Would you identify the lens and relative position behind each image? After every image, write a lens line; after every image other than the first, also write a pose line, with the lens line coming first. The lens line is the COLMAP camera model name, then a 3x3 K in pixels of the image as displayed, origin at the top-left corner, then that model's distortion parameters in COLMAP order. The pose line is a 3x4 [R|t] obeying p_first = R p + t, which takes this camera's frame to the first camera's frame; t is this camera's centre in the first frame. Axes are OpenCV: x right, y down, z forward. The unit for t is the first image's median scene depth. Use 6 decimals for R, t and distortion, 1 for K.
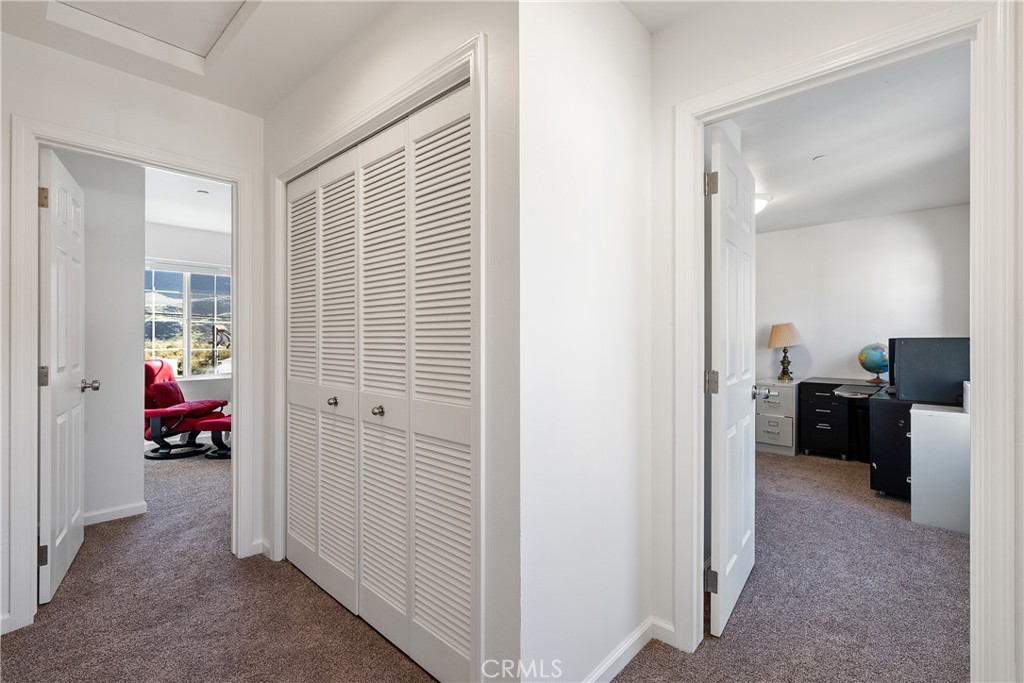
lens RADIAL K [[465.3, 0, 509.0], [0, 465.3, 344.0], [0, 0, 1]] dist [-0.000276, 0.000006]
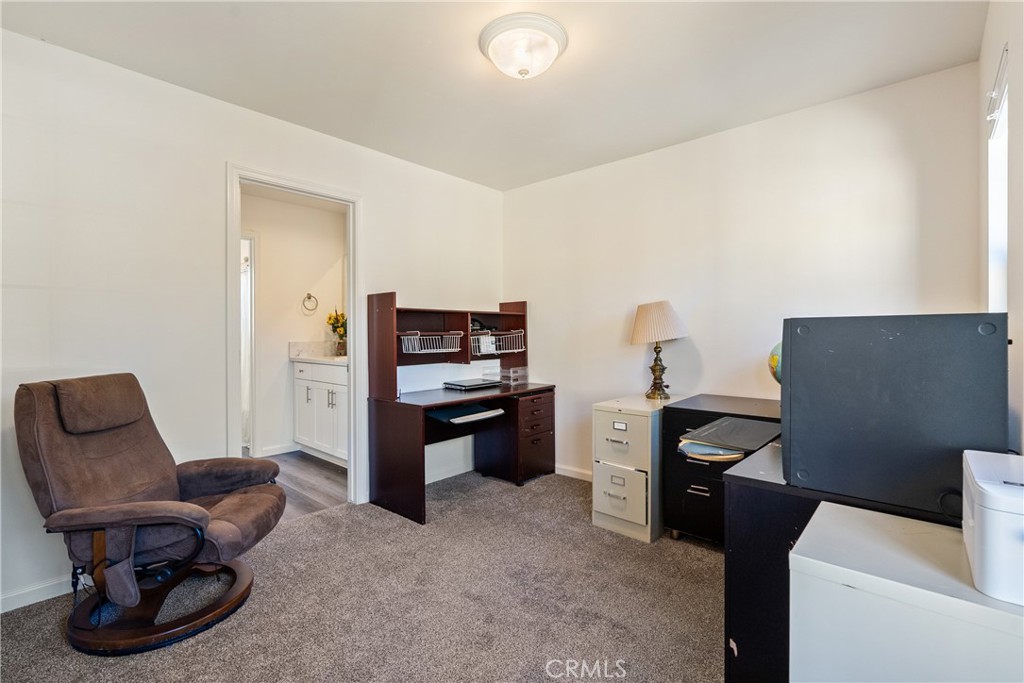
lens RADIAL K [[467.9, 0, 512.0], [0, 467.9, 341.5], [0, 0, 1]] dist [-0.003983, -0.000308]
pose [[0.999836, 0.004553, 0.017539, 0.419261], [-0.004504, 0.999986, -0.002816, 0.007958], [-0.017551, 0.002736, 0.999842, 0.434124]]
